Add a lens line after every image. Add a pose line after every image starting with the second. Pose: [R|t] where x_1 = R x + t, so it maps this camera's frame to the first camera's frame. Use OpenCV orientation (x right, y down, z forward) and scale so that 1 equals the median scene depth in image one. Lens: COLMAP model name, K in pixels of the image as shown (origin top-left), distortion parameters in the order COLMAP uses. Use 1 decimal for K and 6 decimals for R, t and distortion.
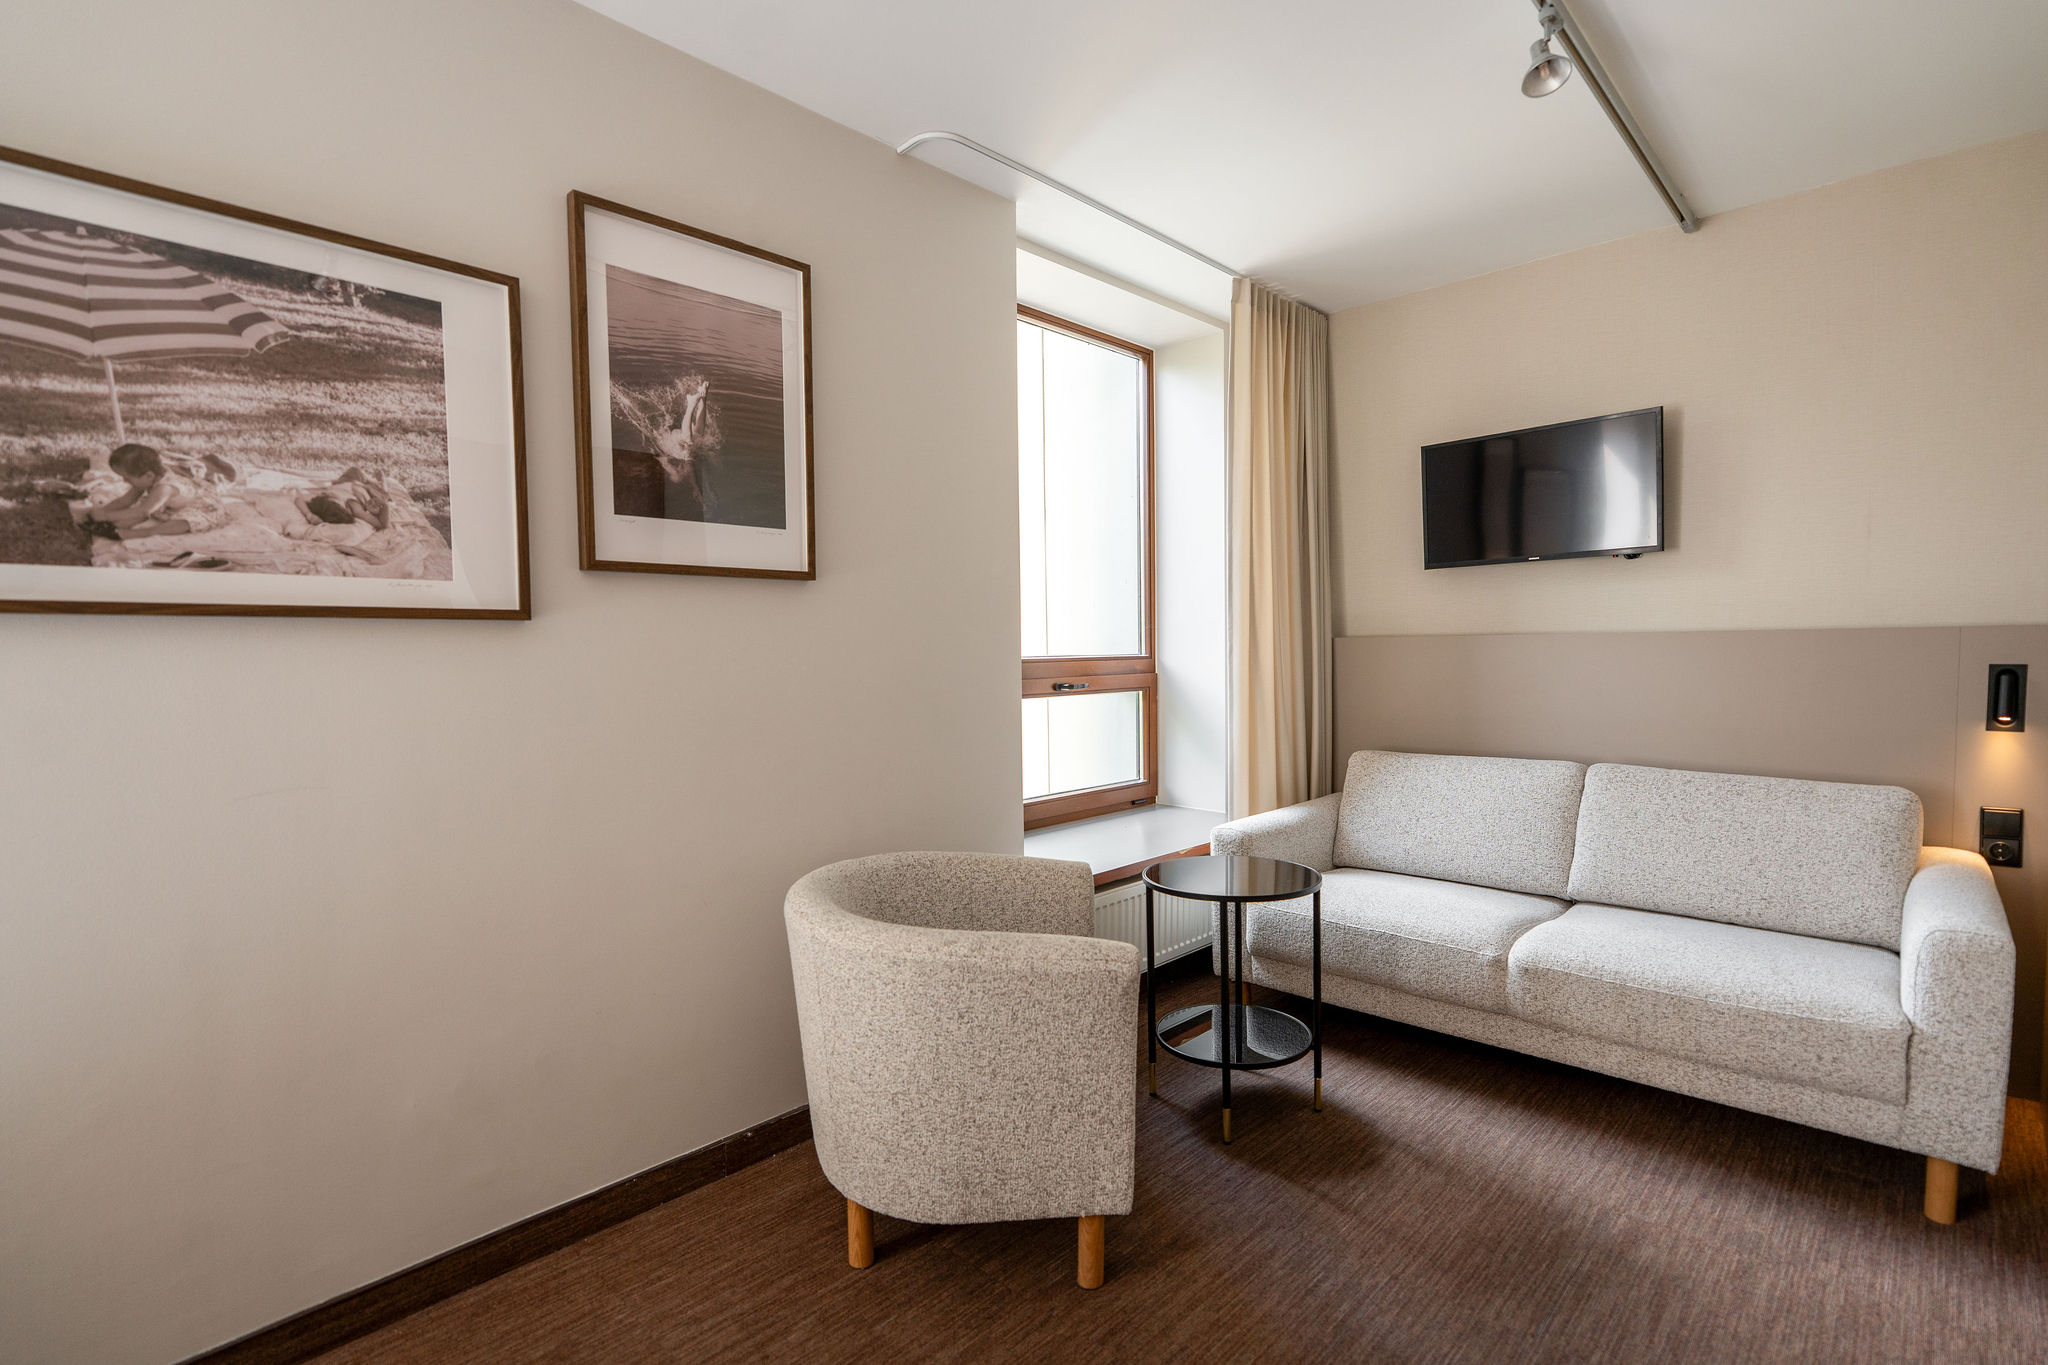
lens RADIAL K [[955.9, 0, 1023.7], [0, 955.9, 688.4], [0, 0, 1]] dist [-0.000034, 0.000679]
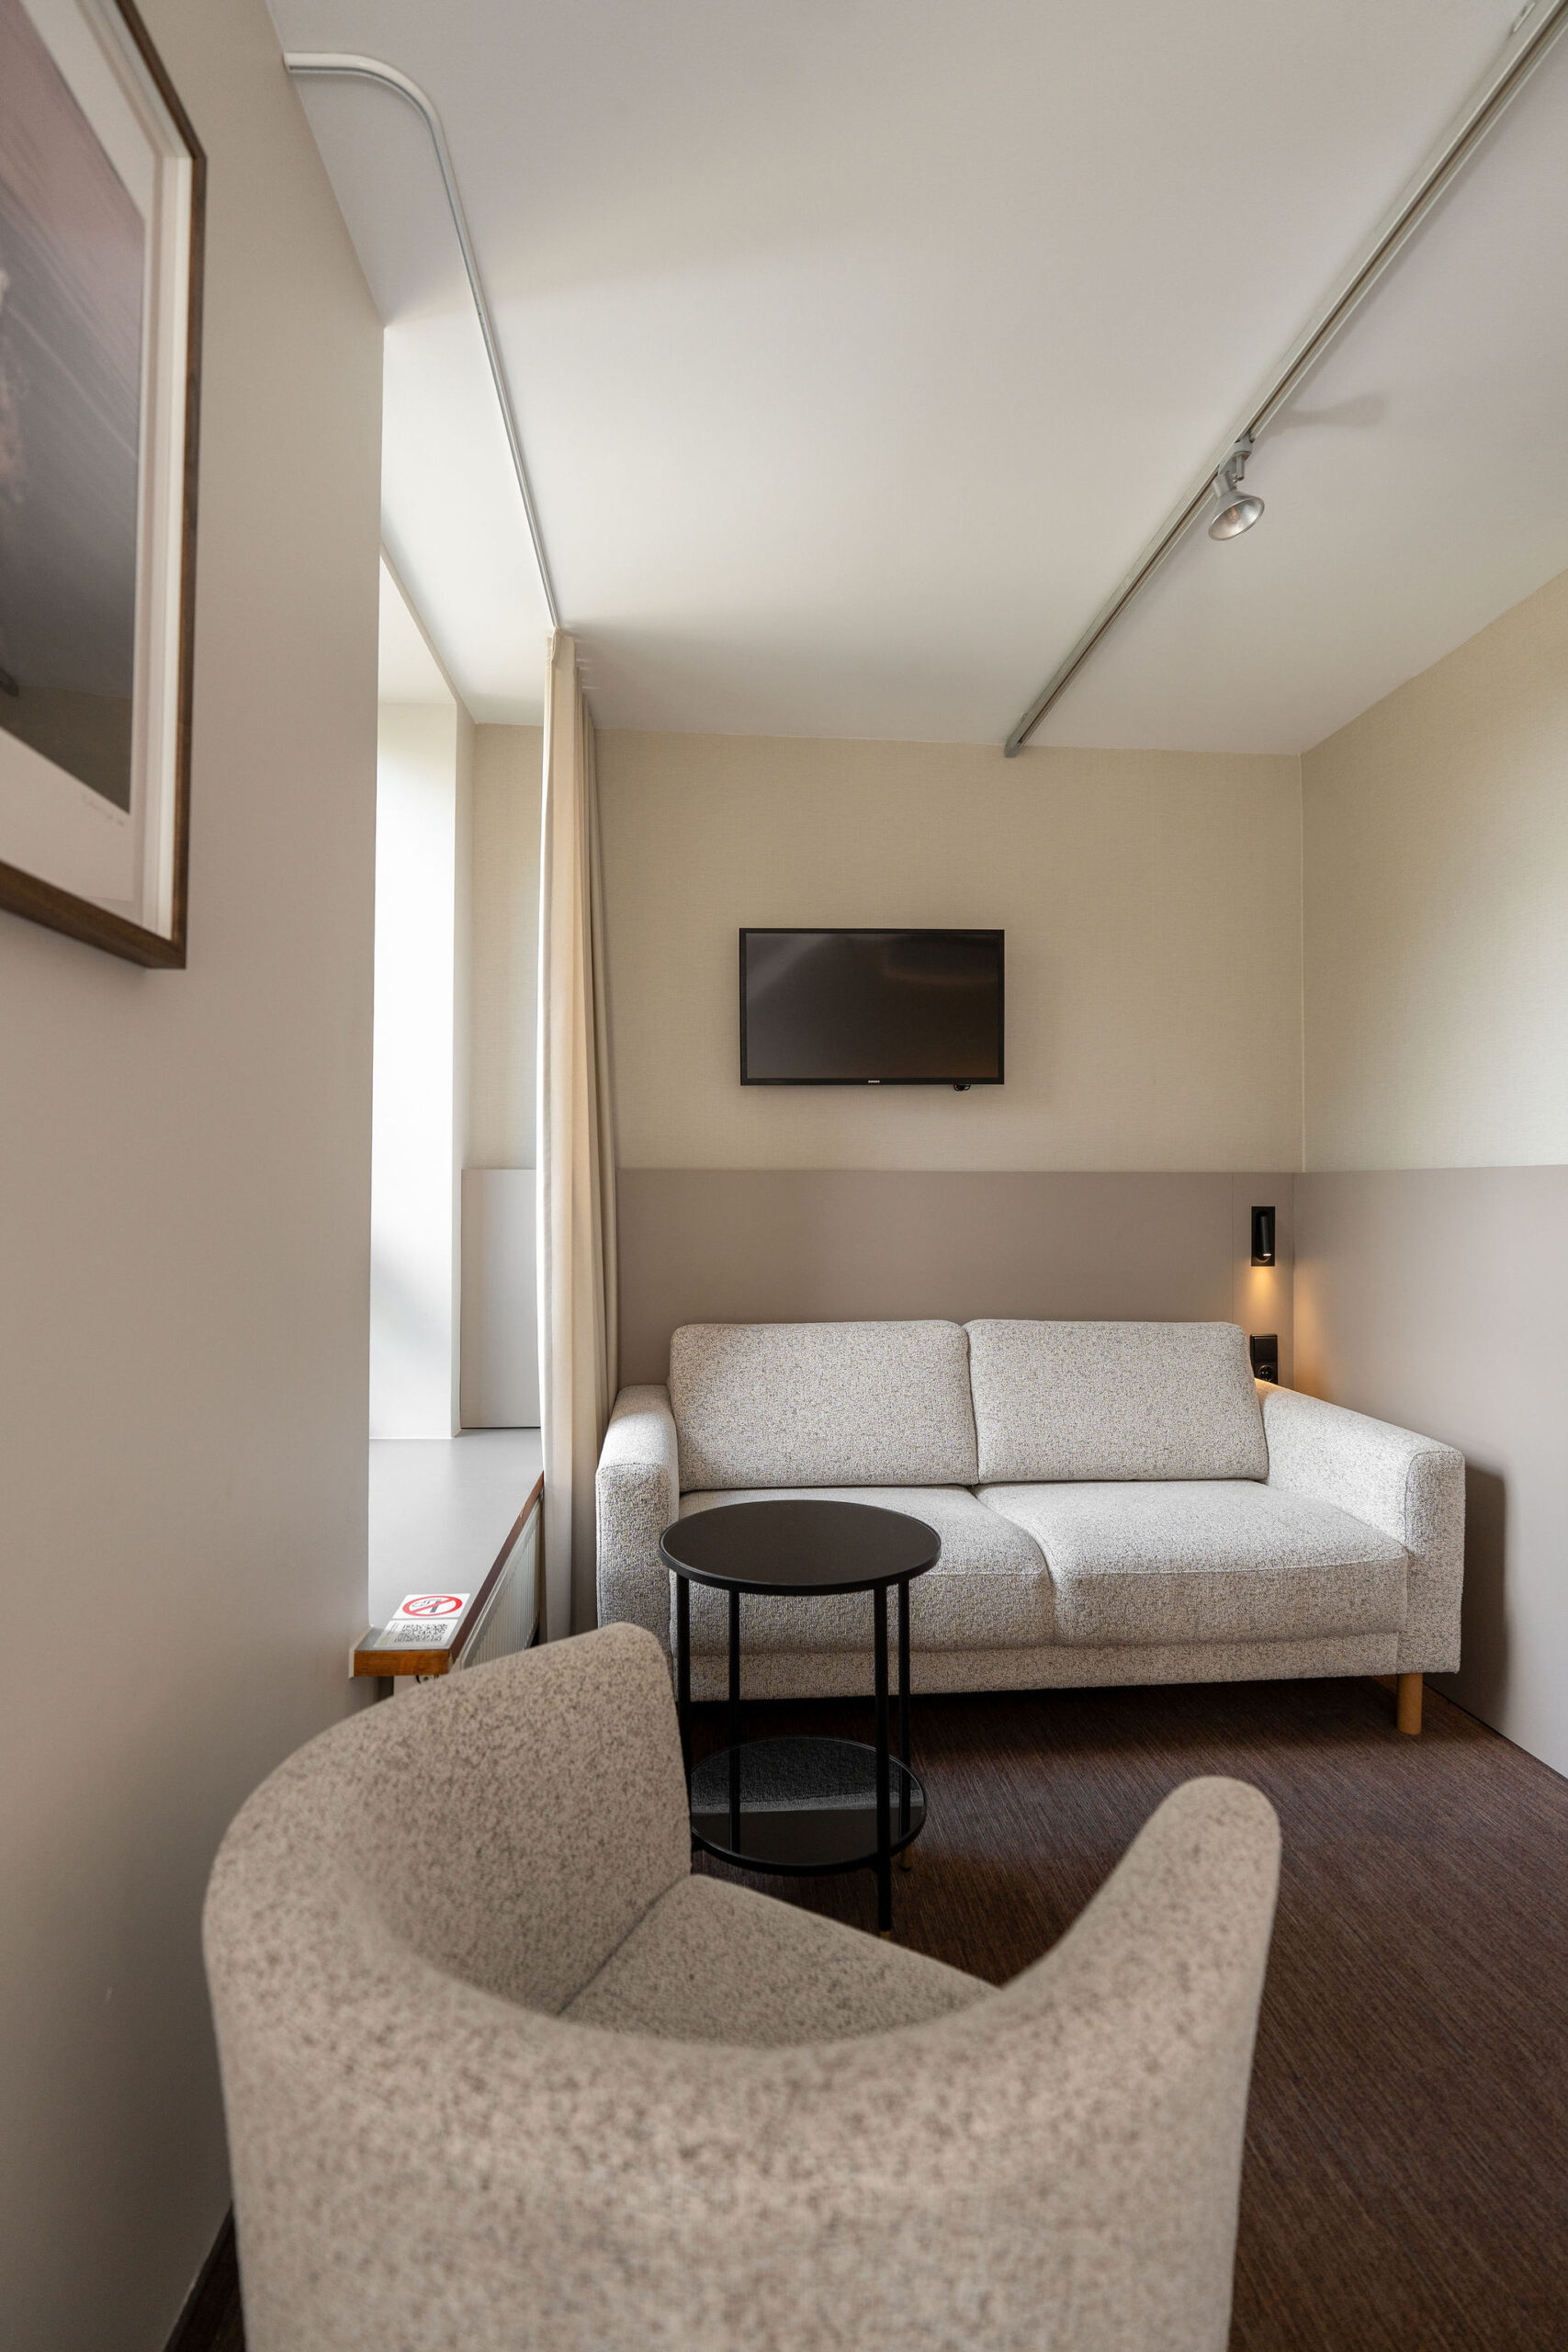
lens RADIAL K [[1167.8, 0, 780.2], [0, 1167.8, 1166.1], [0, 0, 1]] dist [0.003285, 0.001006]
pose [[0.664050, 0.029340, 0.747112, -0.435015], [0.020802, 0.998118, -0.057686, -0.005674], [-0.747399, 0.053847, 0.662190, 0.570240]]
